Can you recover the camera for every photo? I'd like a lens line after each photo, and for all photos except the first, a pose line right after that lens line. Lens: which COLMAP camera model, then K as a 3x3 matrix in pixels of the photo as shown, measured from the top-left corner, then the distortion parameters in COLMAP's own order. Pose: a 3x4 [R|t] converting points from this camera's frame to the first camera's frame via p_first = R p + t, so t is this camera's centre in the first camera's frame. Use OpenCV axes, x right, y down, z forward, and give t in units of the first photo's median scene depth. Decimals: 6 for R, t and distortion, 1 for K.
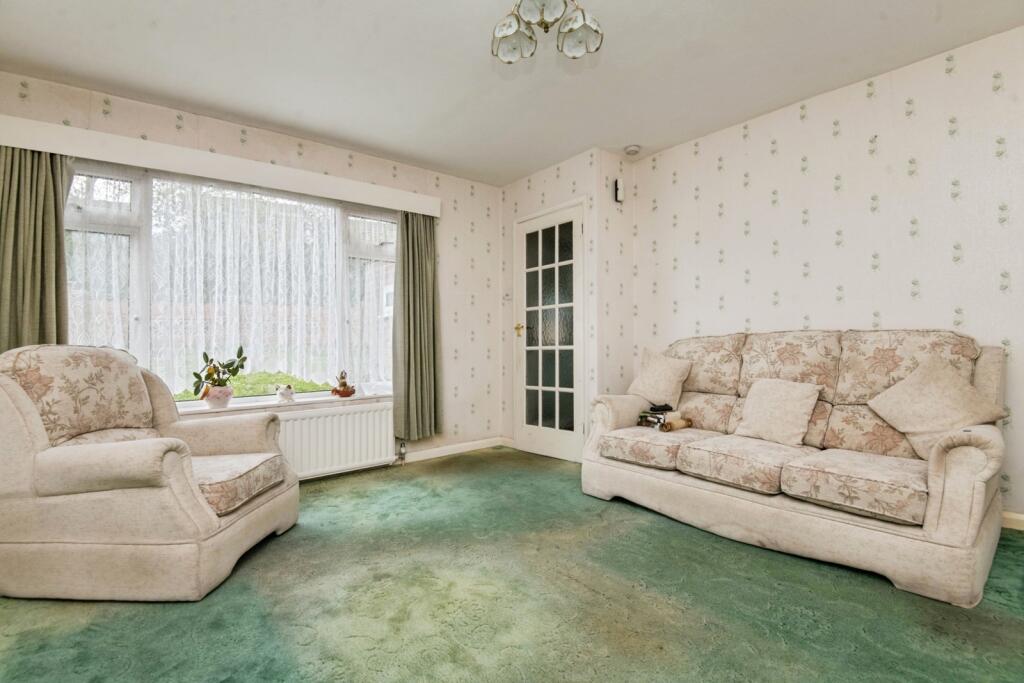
lens RADIAL K [[481.9, 0, 517.2], [0, 481.9, 340.7], [0, 0, 1]] dist [-0.047256, -0.000209]
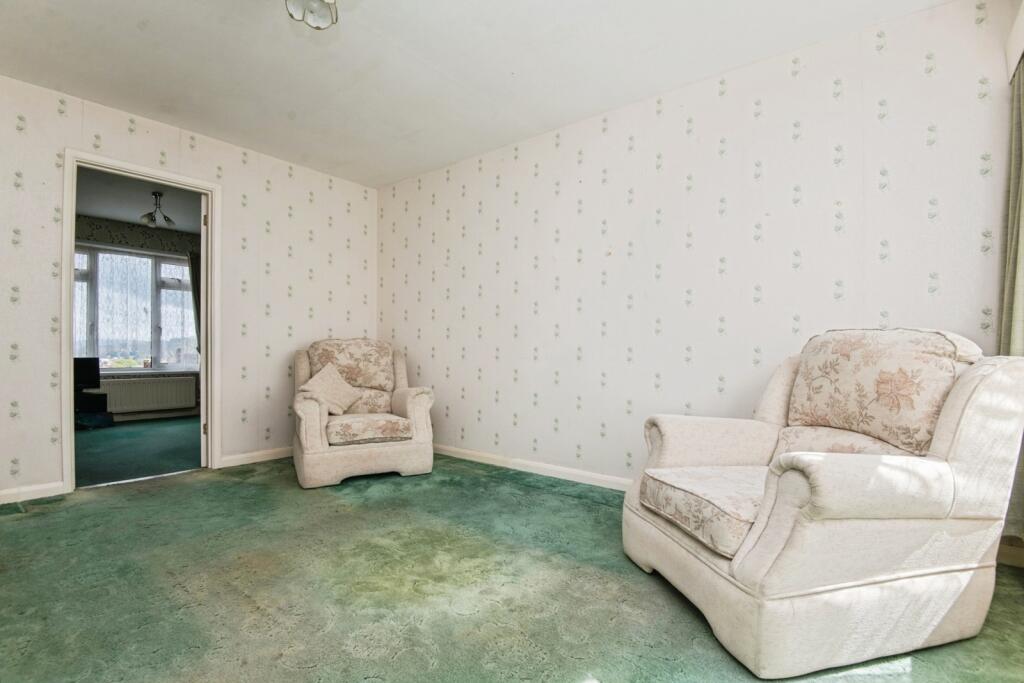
lens RADIAL K [[481.9, 0, 517.2], [0, 481.9, 340.7], [0, 0, 1]] dist [-0.047256, -0.000209]
pose [[-0.978246, 0.008913, -0.207258, -0.142760], [0.014934, 0.999510, -0.027506, 0.046405], [0.206911, -0.030003, -0.977900, 1.724164]]
